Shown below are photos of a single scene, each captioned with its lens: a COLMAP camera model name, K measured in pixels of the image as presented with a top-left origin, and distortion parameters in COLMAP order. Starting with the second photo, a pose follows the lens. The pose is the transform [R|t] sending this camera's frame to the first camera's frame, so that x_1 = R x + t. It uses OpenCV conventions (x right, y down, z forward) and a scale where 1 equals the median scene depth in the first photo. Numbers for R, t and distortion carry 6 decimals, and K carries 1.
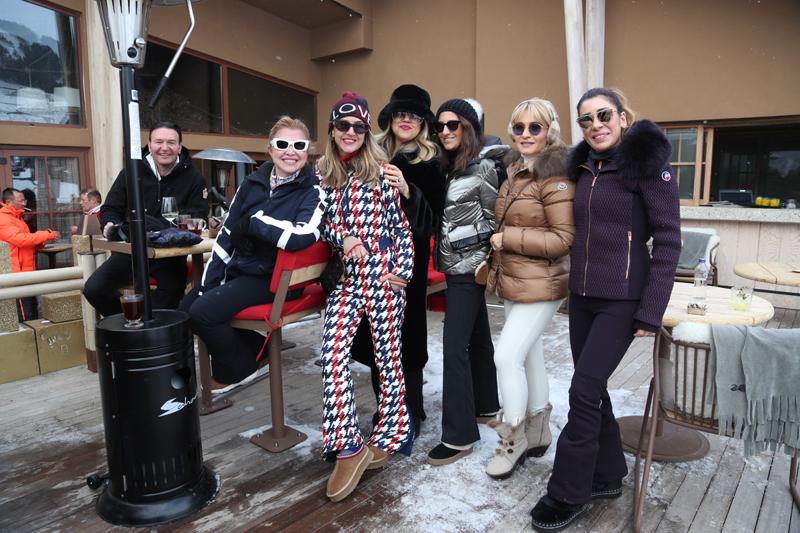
lens RADIAL K [[554.0, 0, 400.0], [0, 554.0, 266.5], [0, 0, 1]] dist [-0.055962, 0.001165]
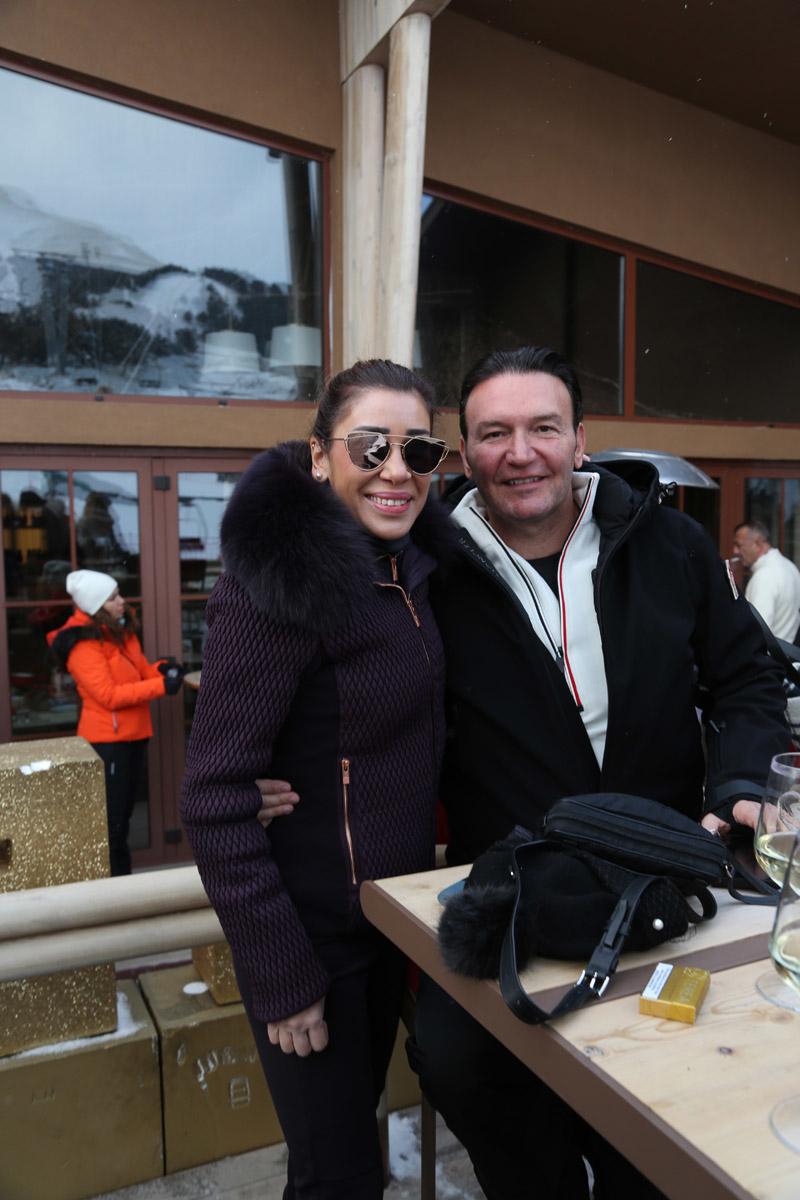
lens RADIAL K [[959.8, 0, 400.0], [0, 959.8, 600.0], [0, 0, 1]] dist [-0.002660, -0.001805]
pose [[0.907368, 0.044479, -0.417978, -0.174464], [-0.062914, 0.997555, -0.030424, -0.071243], [0.415603, 0.053902, 0.907948, 0.286783]]
